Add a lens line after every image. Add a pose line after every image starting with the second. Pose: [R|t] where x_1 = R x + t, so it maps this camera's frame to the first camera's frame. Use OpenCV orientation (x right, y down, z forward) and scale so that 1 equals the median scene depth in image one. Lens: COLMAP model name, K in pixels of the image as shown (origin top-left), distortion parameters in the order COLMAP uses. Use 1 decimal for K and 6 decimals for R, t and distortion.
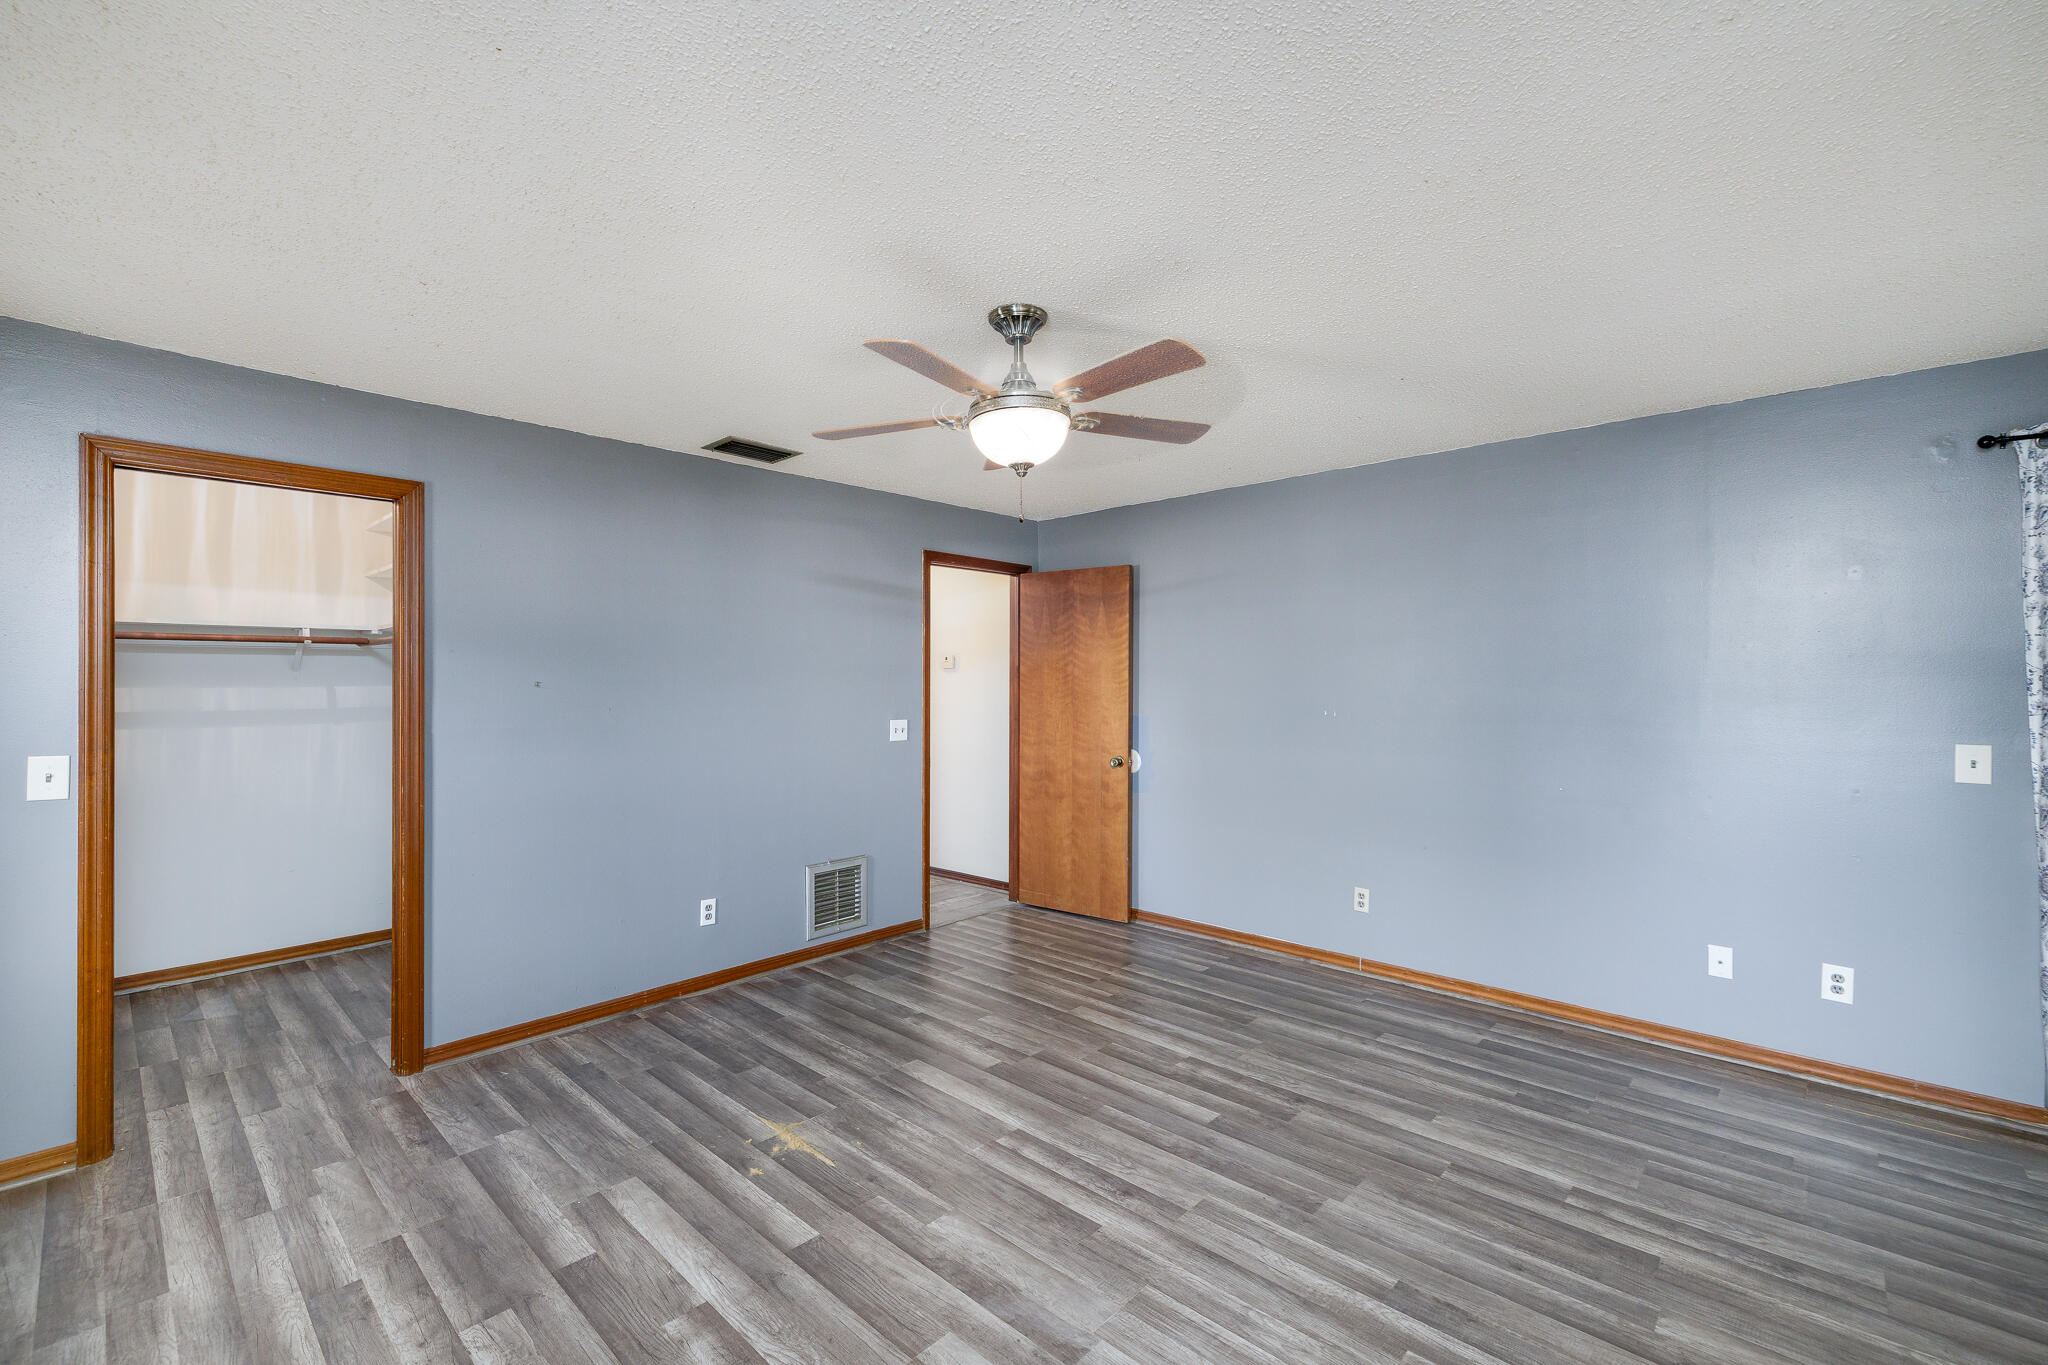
lens RADIAL K [[866.4, 0, 1022.4], [0, 866.4, 679.3], [0, 0, 1]] dist [-0.004300, -0.000757]
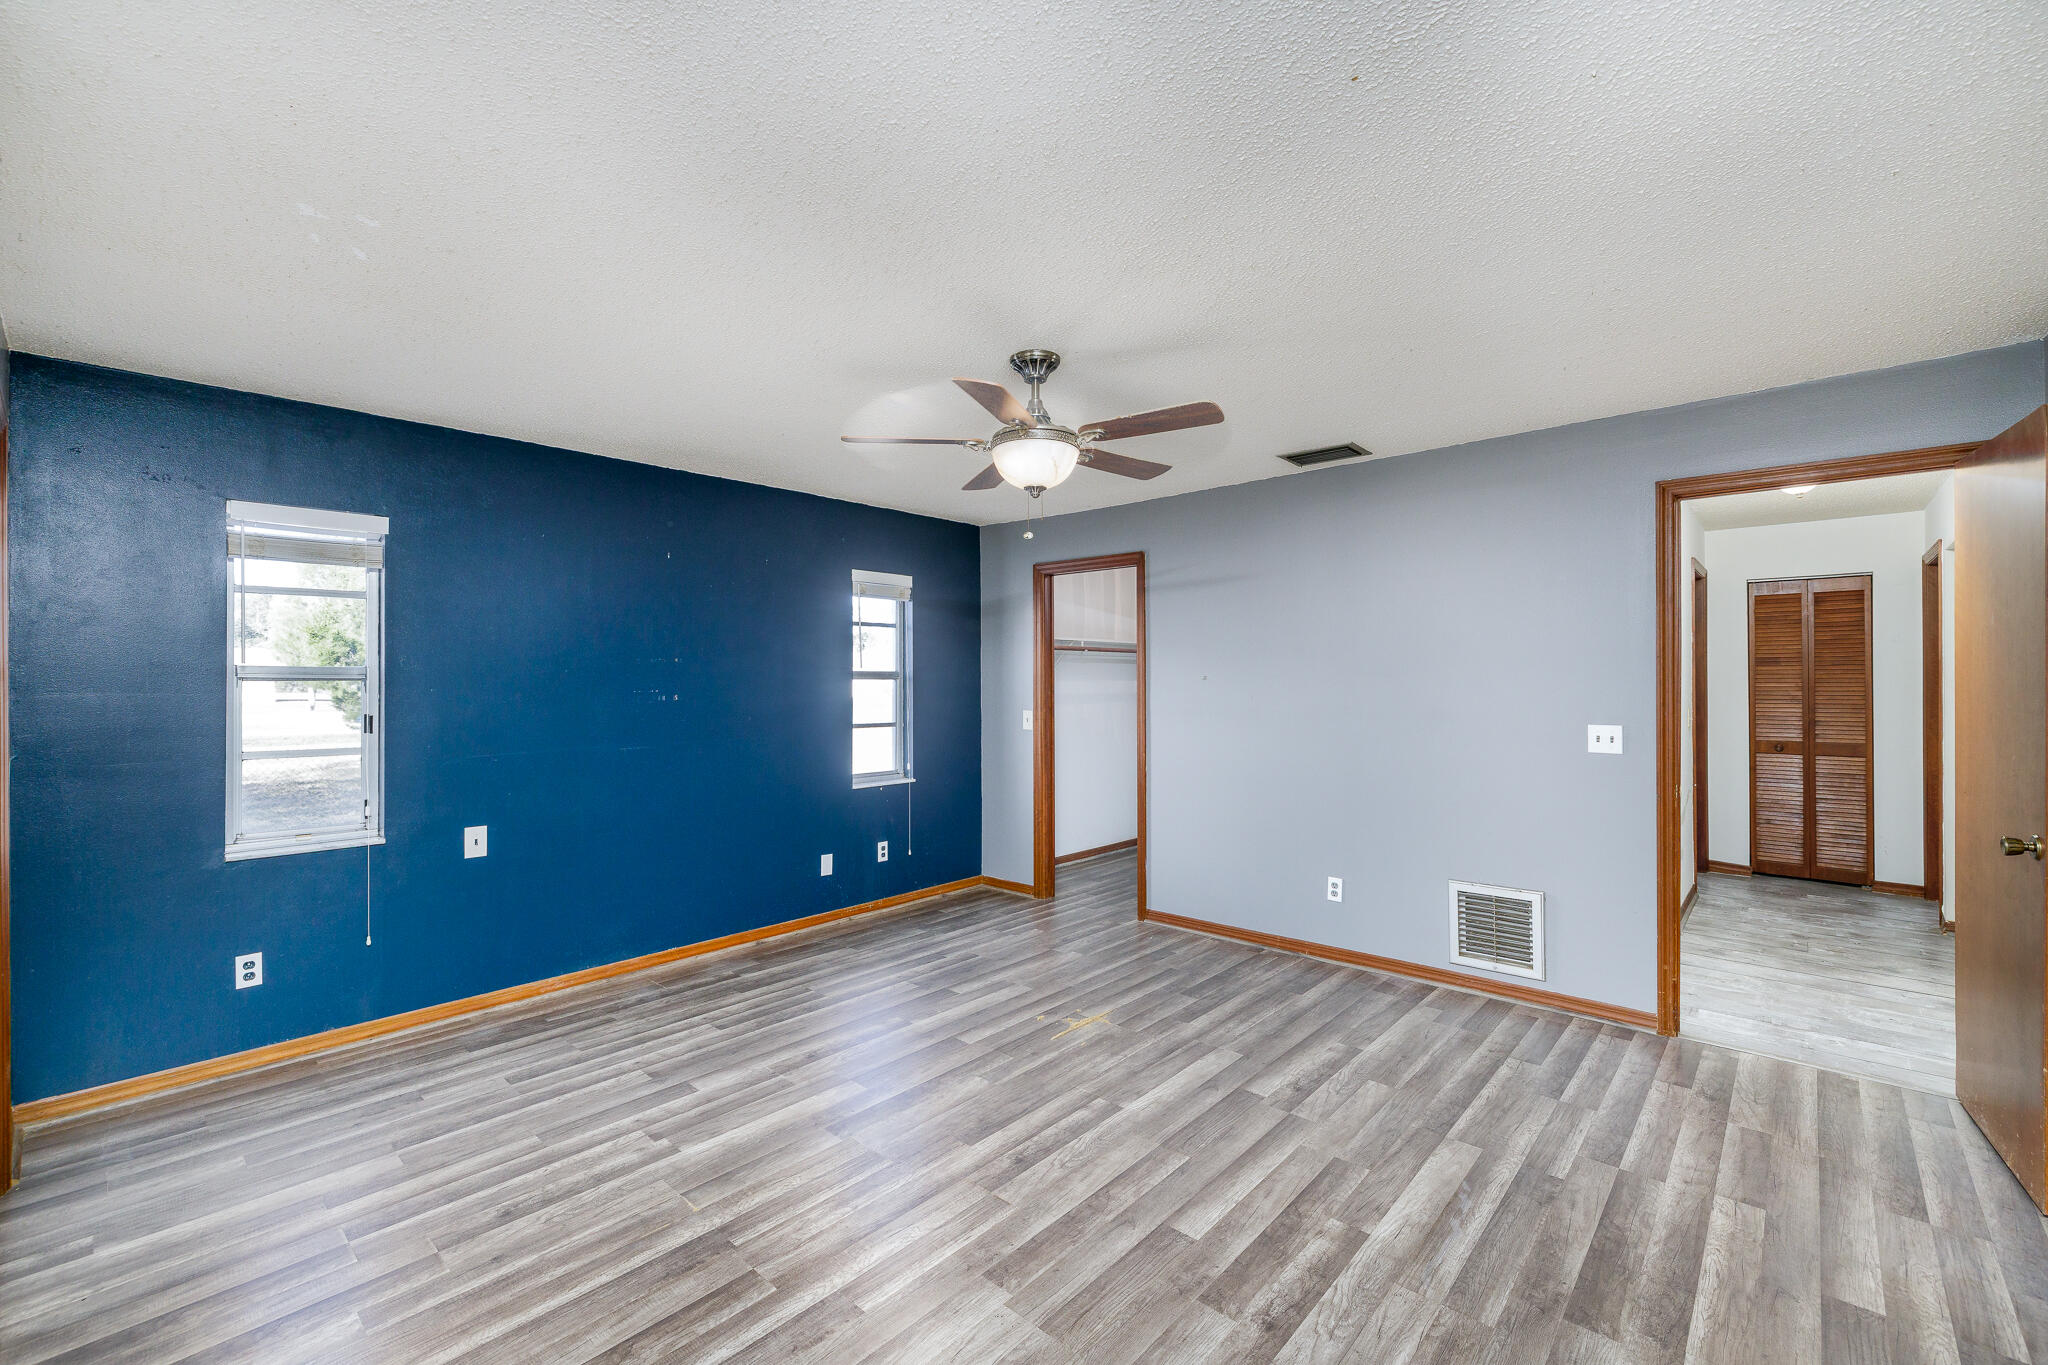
lens RADIAL K [[866.4, 0, 1013.3], [0, 866.4, 680.9], [0, 0, 1]] dist [-0.004300, -0.000757]
pose [[0.005628, 0.004719, -0.999973, 0.940222], [0.009149, 0.999947, 0.004770, 0.001507], [0.999942, -0.009176, 0.005585, 0.792927]]
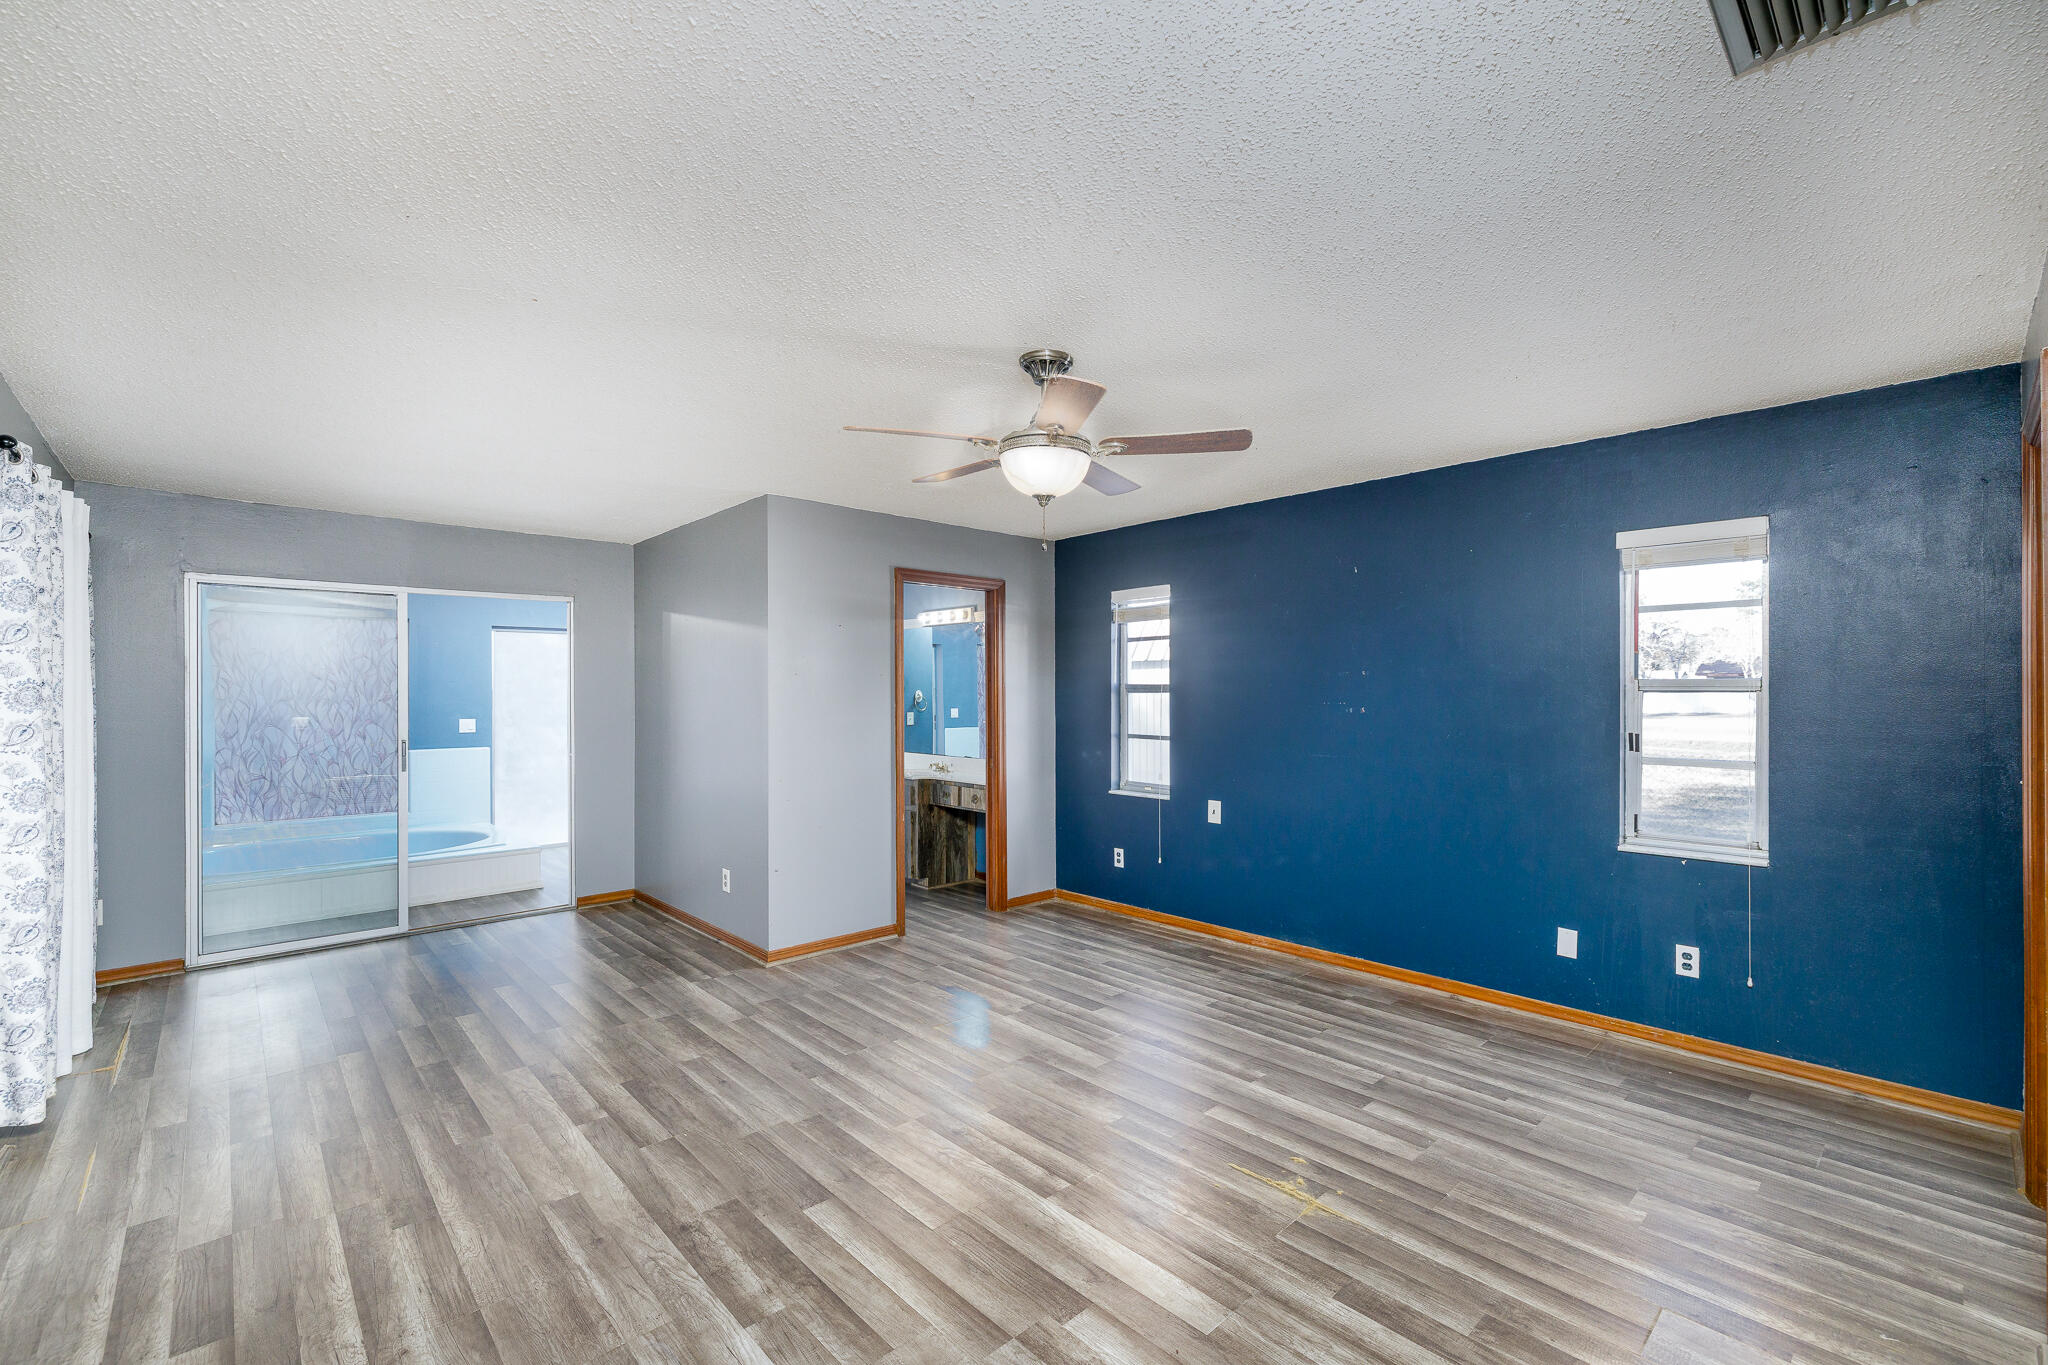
lens RADIAL K [[866.4, 0, 1021.3], [0, 866.4, 690.5], [0, 0, 1]] dist [-0.004300, -0.000757]
pose [[-0.997040, 0.005172, 0.076708, -0.046330], [0.004617, 0.999962, -0.007404, 0.006273], [-0.076744, -0.007028, -0.997026, 1.725534]]
